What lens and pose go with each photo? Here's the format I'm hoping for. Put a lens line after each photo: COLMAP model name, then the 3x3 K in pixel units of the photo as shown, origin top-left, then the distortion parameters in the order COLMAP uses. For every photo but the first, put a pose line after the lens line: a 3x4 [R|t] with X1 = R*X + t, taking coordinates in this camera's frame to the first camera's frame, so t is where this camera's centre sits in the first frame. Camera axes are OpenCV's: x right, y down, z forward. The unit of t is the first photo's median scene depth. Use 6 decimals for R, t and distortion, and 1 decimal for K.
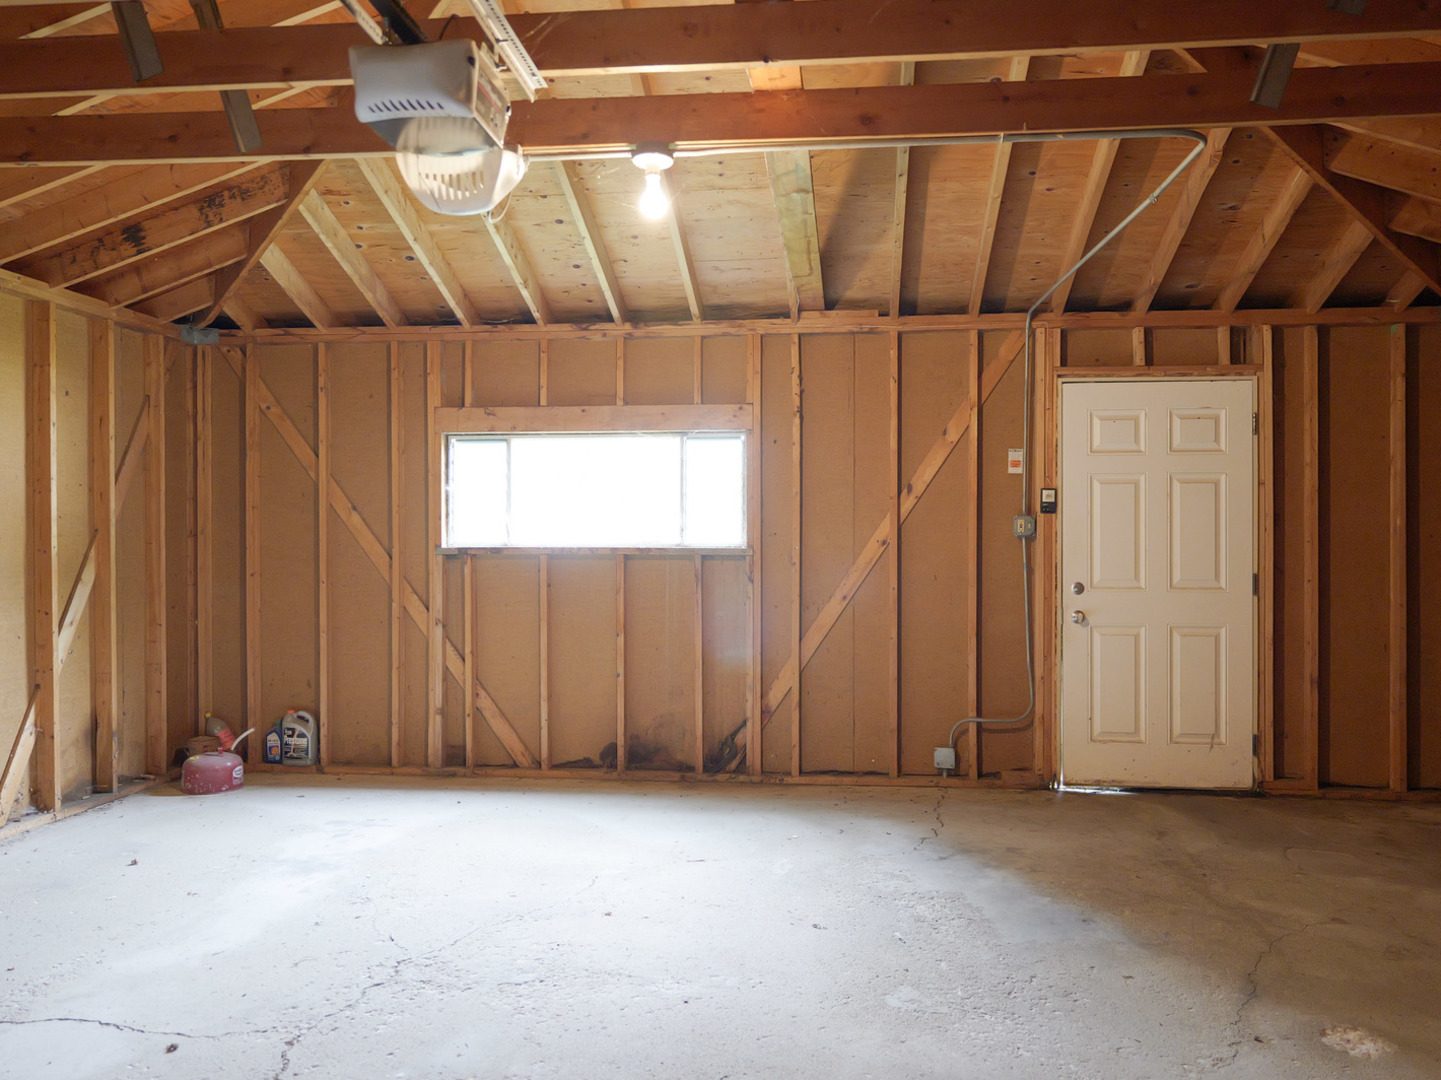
lens RADIAL K [[1169.5, 0, 722.1], [0, 1169.5, 538.3], [0, 0, 1]] dist [-0.000222, 0.008481]
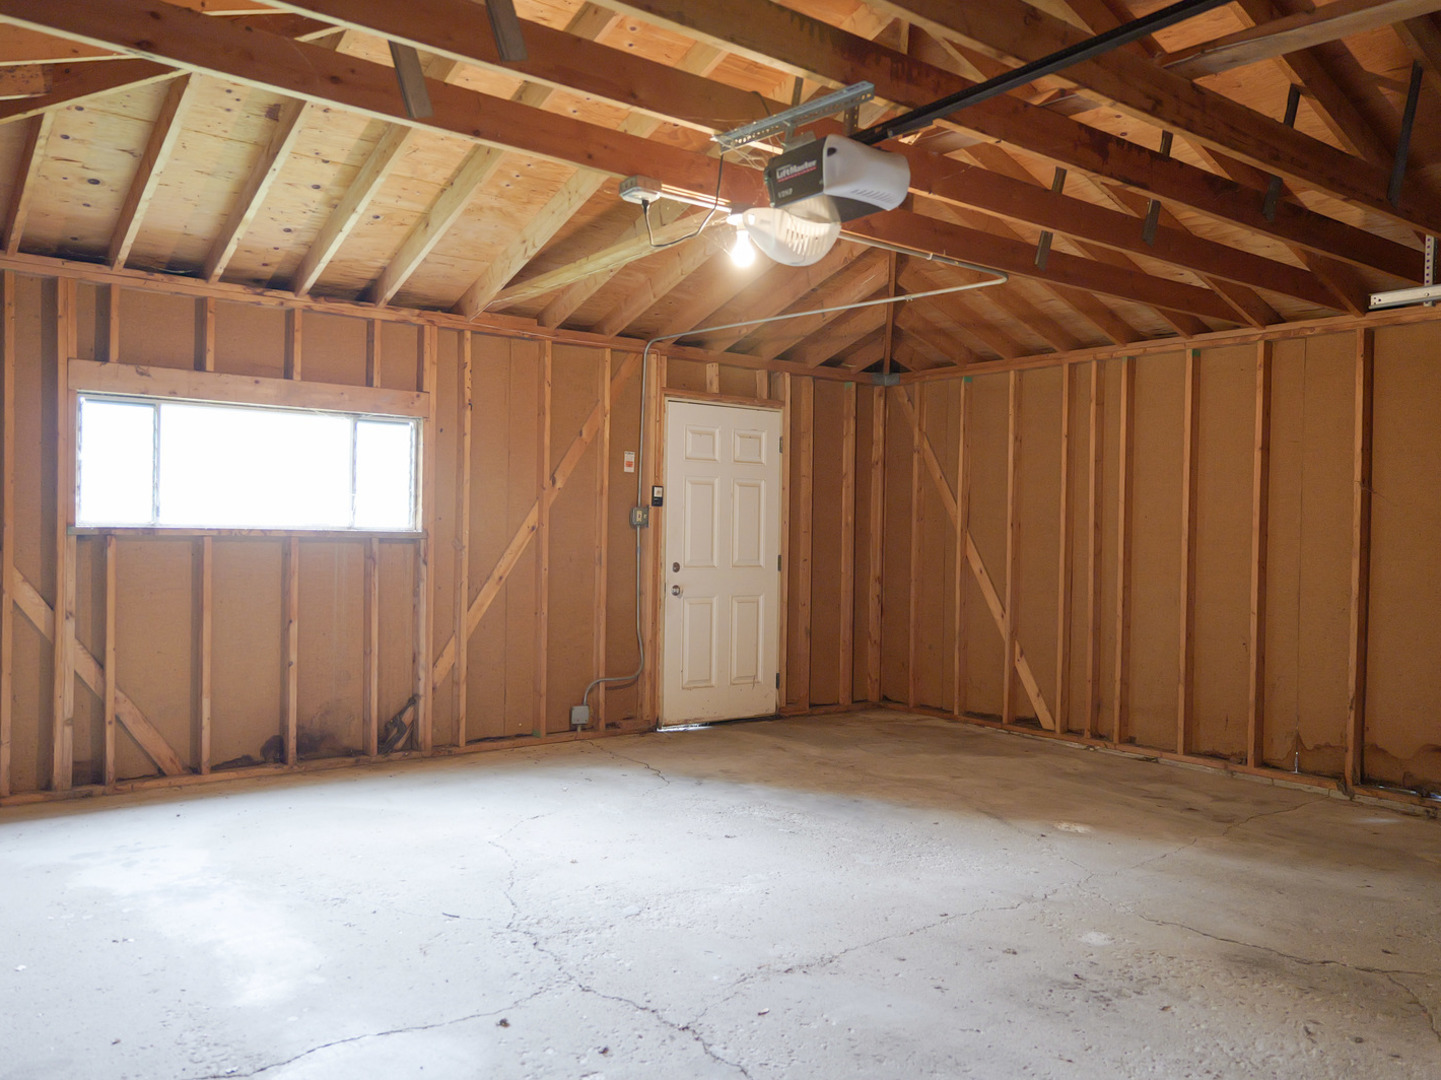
lens RADIAL K [[1169.5, 0, 726.5], [0, 1169.5, 541.9], [0, 0, 1]] dist [-0.000222, 0.008481]
pose [[0.708764, 0.005825, 0.705422, -0.525719], [-0.016722, 0.999824, 0.008546, 0.004055], [-0.705247, -0.017853, 0.708736, 0.078713]]
